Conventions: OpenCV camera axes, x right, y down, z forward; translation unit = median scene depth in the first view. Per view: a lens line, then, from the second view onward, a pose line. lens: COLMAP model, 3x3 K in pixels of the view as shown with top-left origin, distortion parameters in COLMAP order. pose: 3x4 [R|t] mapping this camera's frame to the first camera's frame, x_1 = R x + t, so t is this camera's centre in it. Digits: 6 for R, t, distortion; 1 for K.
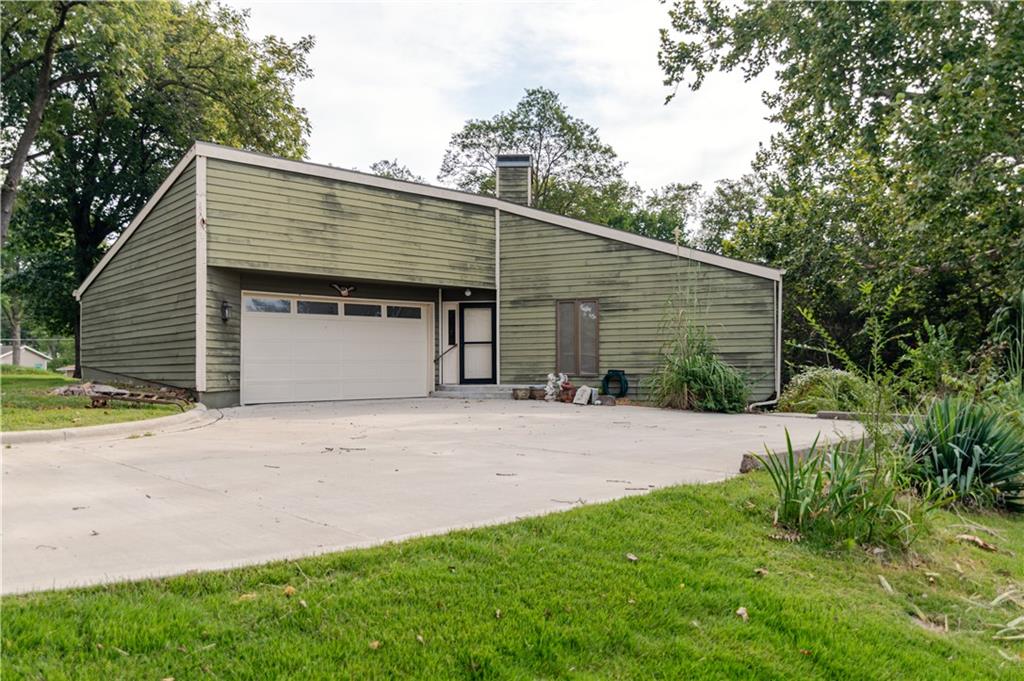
lens RADIAL K [[783.0, 0, 473.4], [0, 783.0, 363.4], [0, 0, 1]] dist [0.008436, 0.002606]
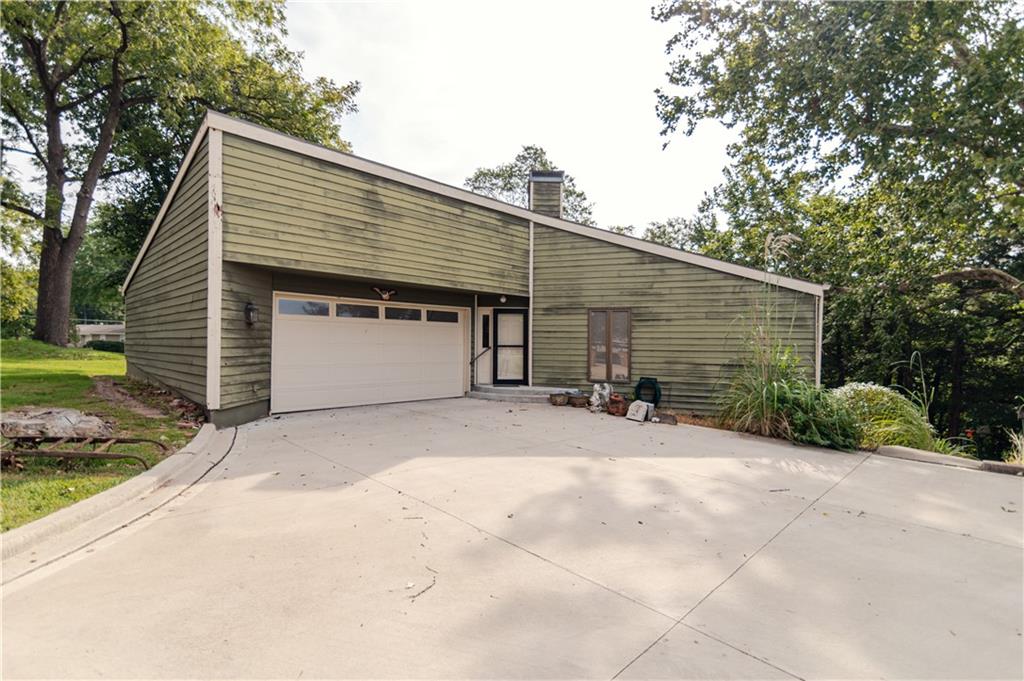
lens RADIAL K [[484.5, 0, 503.6], [0, 484.5, 350.0], [0, 0, 1]] dist [0.010439, 0.000122]
pose [[0.995934, 0.016791, 0.088508, -0.063204], [-0.018487, 0.999660, 0.018373, -0.033692], [-0.088169, -0.019935, 0.995906, 0.345095]]
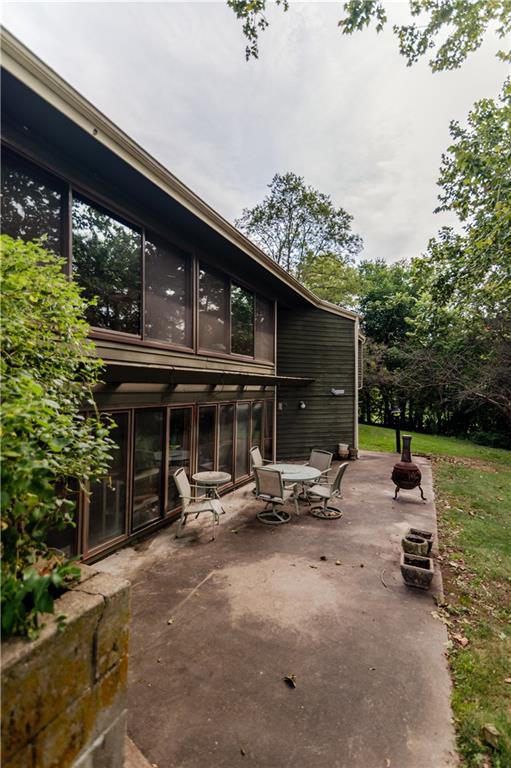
lens RADIAL K [[344.5, 0, 255.5], [0, 344.5, 384.0], [0, 0, 1]] dist [0.017015, 0.000159]
pose [[0.942362, 0.007622, -0.334509, 0.499280], [-0.005928, 0.999964, 0.006085, 0.044990], [0.334543, -0.003751, 0.942373, 0.789333]]
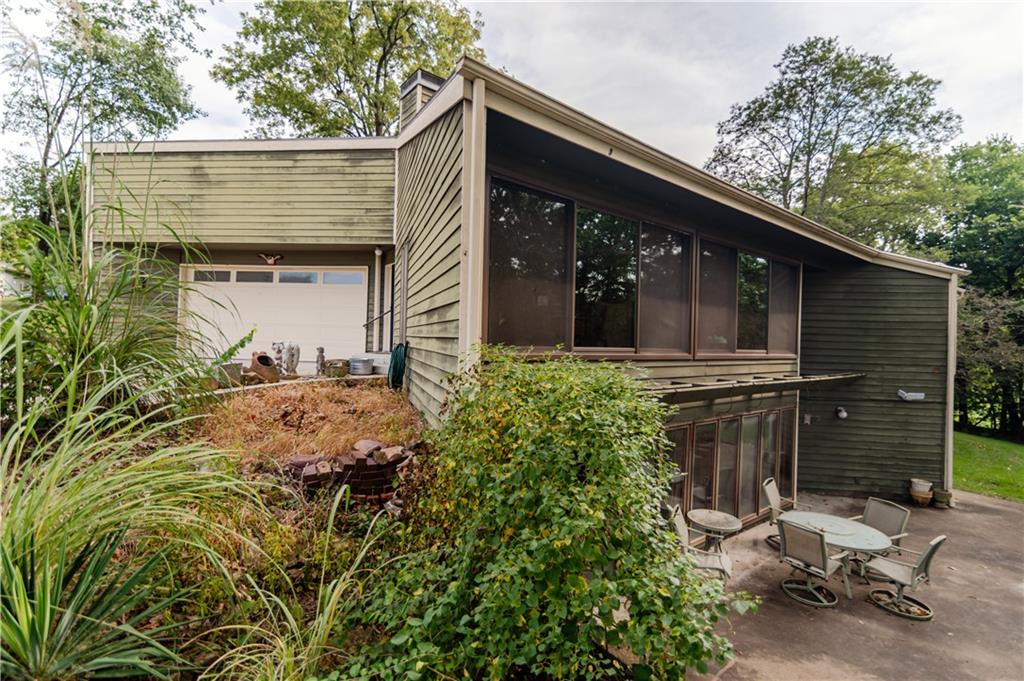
lens RADIAL K [[455.6, 0, 512.0], [0, 455.6, 340.5], [0, 0, 1]] dist [0.013029, 0.000236]
pose [[0.701486, 0.024904, -0.712248, 0.484605], [-0.018965, 0.999688, 0.016275, 0.001840], [0.712431, 0.002091, 0.701739, 0.741137]]
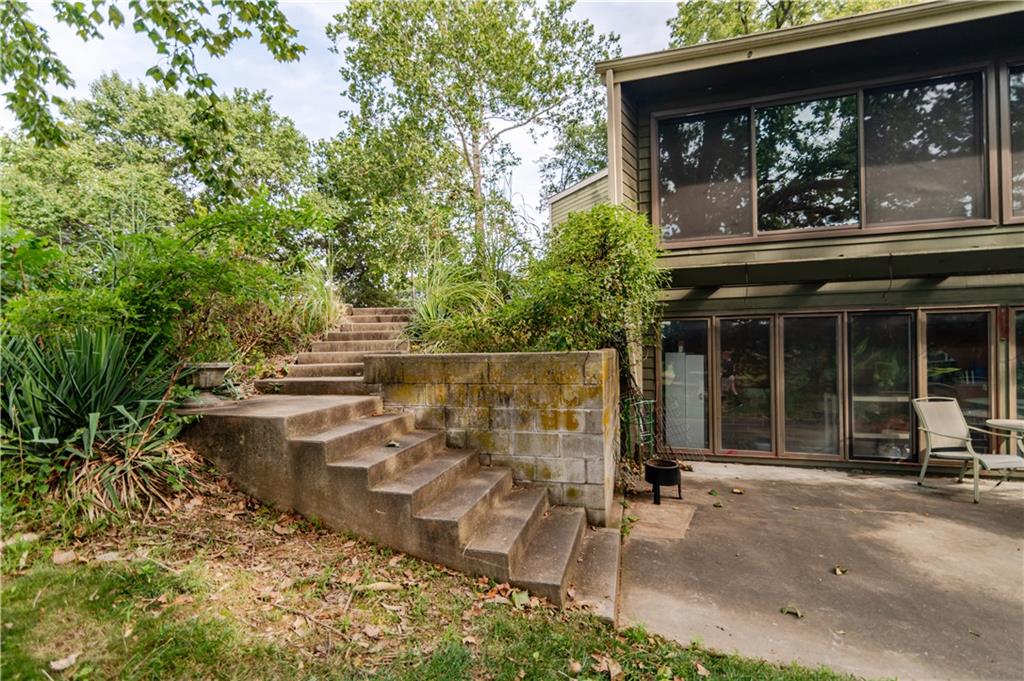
lens RADIAL K [[455.6, 0, 512.0], [0, 455.6, 340.5], [0, 0, 1]] dist [0.013029, 0.000236]
pose [[-0.169805, -0.007657, -0.985448, 0.649699], [0.027783, 0.999535, -0.012553, 0.081377], [0.985086, -0.029510, -0.169513, 0.840917]]
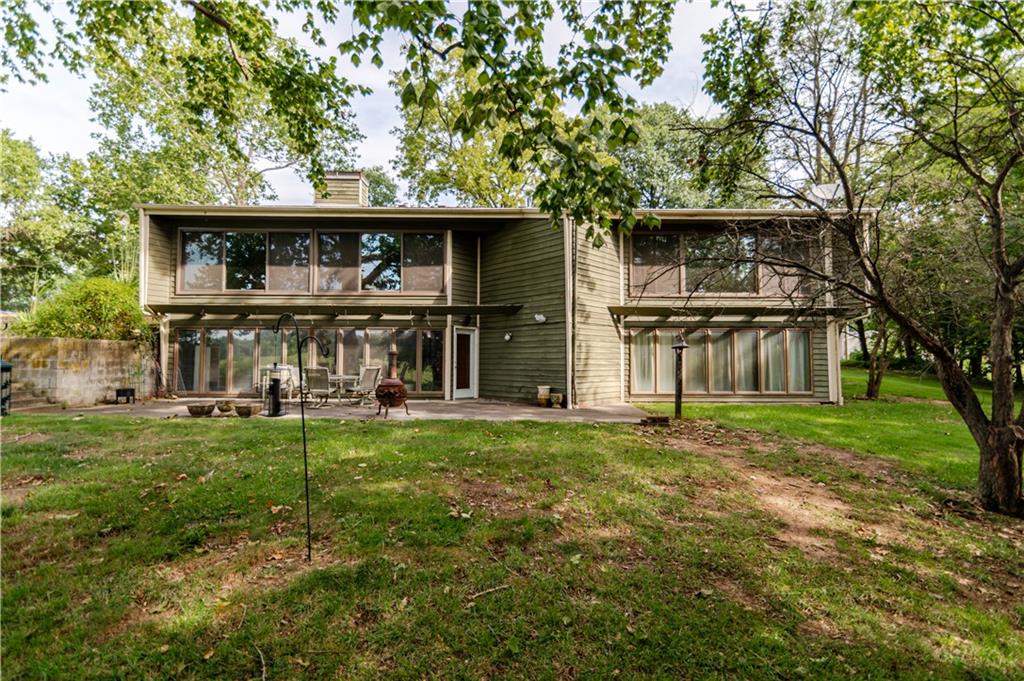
lens RADIAL K [[455.6, 0, 512.0], [0, 455.6, 340.5], [0, 0, 1]] dist [0.013029, 0.000236]
pose [[0.128023, -0.039443, -0.990987, 1.028828], [0.013263, 0.999188, -0.038056, 0.114033], [0.991682, -0.008271, 0.128443, 1.281082]]
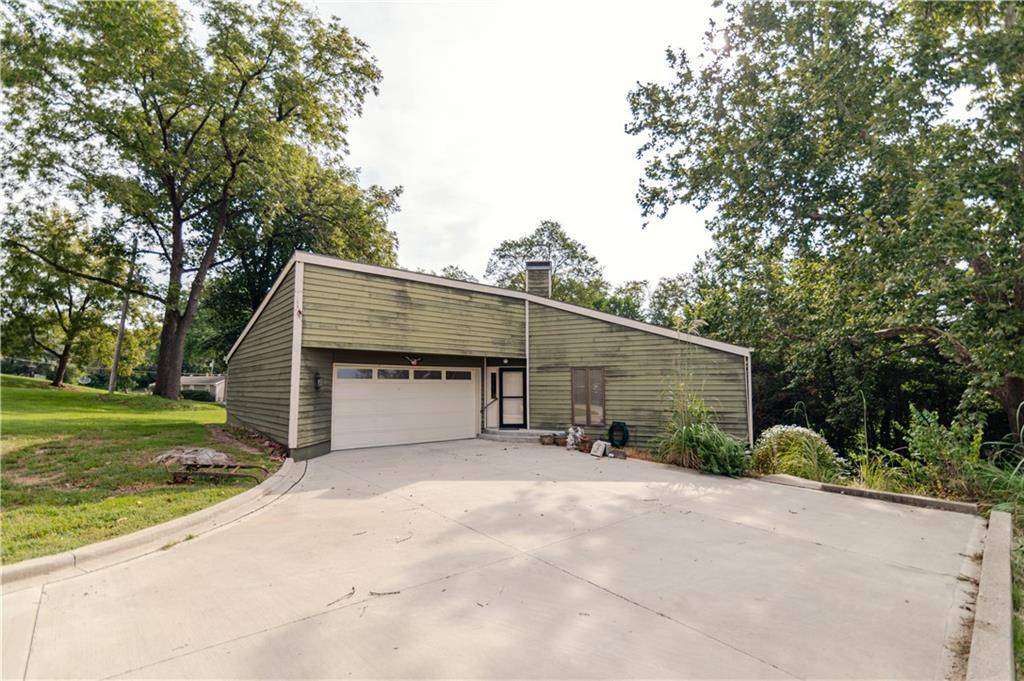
lens RADIAL K [[459.4, 0, 498.9], [0, 459.4, 347.4], [0, 0, 1]] dist [0.017015, 0.000159]
pose [[0.999945, 0.001103, -0.010451, -0.010239], [-0.001915, 0.996949, -0.078026, -0.051404], [0.010333, 0.078042, 0.996897, 0.201858]]
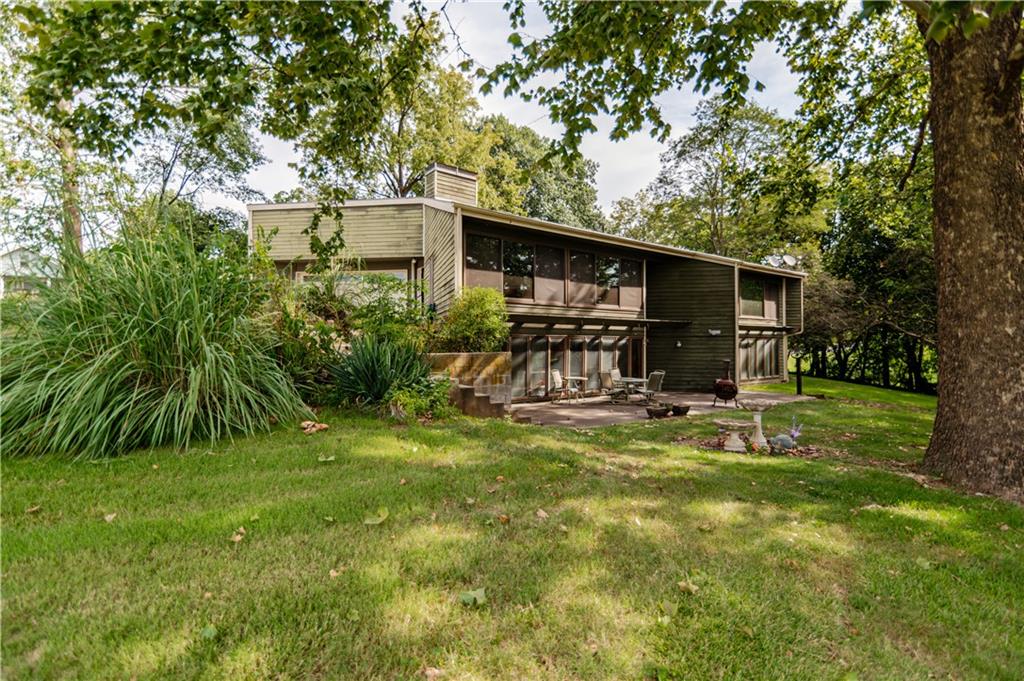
lens RADIAL K [[466.4, 0, 512.0], [0, 466.4, 340.5], [0, 0, 1]] dist [0.017077, 0.000056]
pose [[0.681159, -0.002370, -0.732131, 0.827105], [0.008668, 0.999951, 0.004827, 0.069178], [0.732084, -0.009634, 0.681146, 0.500093]]
